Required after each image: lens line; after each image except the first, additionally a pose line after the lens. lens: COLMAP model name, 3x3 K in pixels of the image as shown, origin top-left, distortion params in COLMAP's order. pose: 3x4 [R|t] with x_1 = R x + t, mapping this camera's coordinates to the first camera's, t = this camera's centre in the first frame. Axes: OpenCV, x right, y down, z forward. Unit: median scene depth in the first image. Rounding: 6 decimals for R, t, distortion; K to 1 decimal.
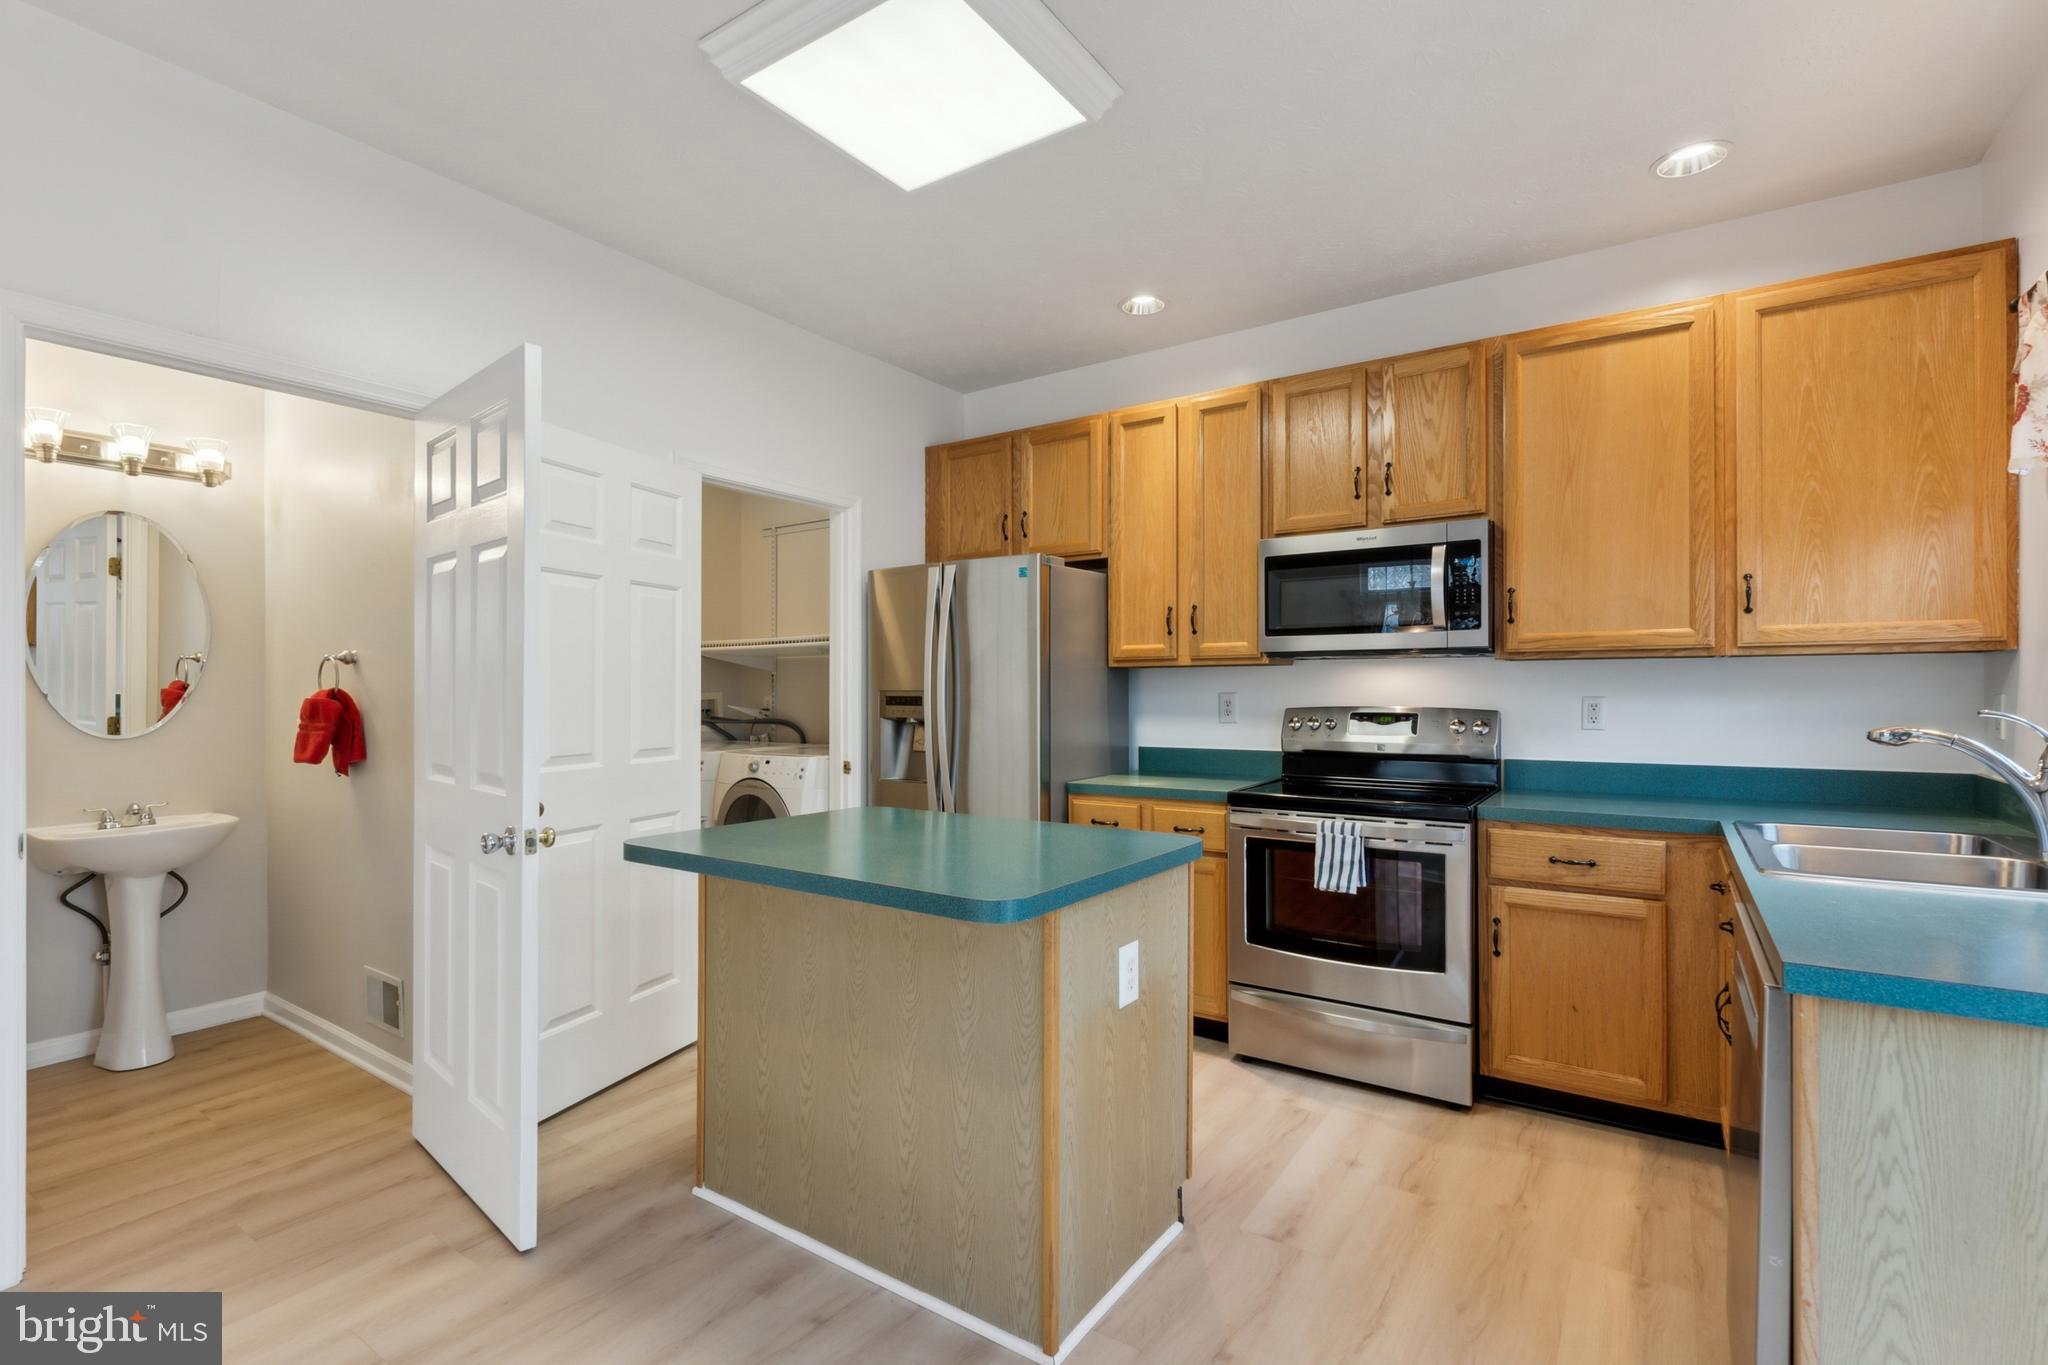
lens RADIAL K [[941.7, 0, 1019.8], [0, 941.7, 690.9], [0, 0, 1]] dist [0.001398, -0.000435]
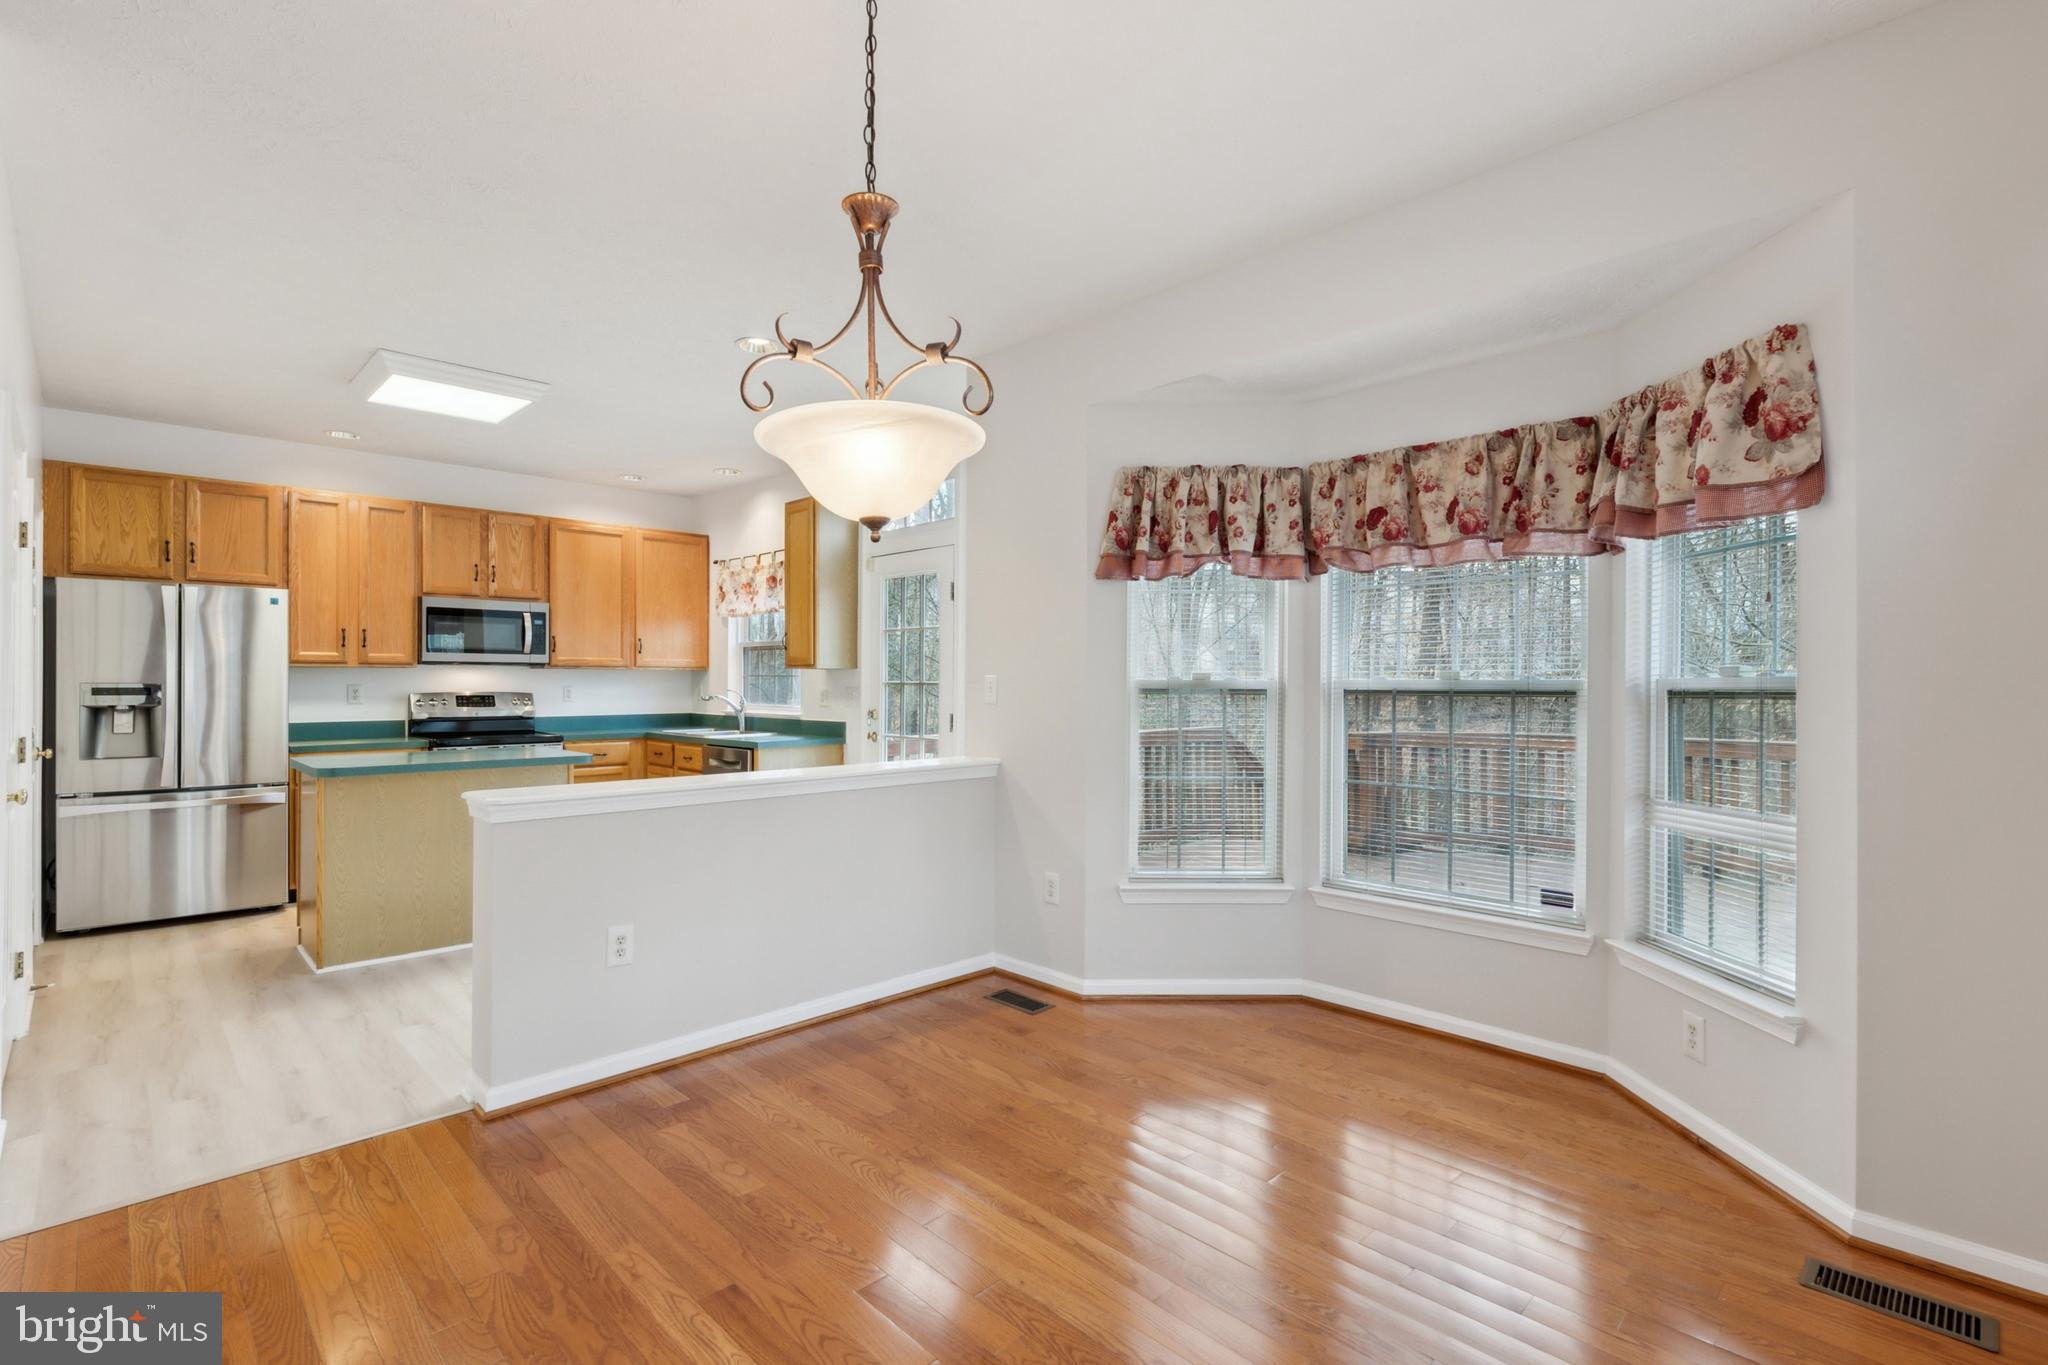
lens RADIAL K [[941.7, 0, 1025.5], [0, 941.7, 678.9], [0, 0, 1]] dist [0.001398, -0.000435]
pose [[0.185673, 0.005455, 0.982596, -1.364112], [-0.003232, 0.999983, -0.004941, -0.003443], [-0.982606, -0.002258, 0.185687, -0.453688]]
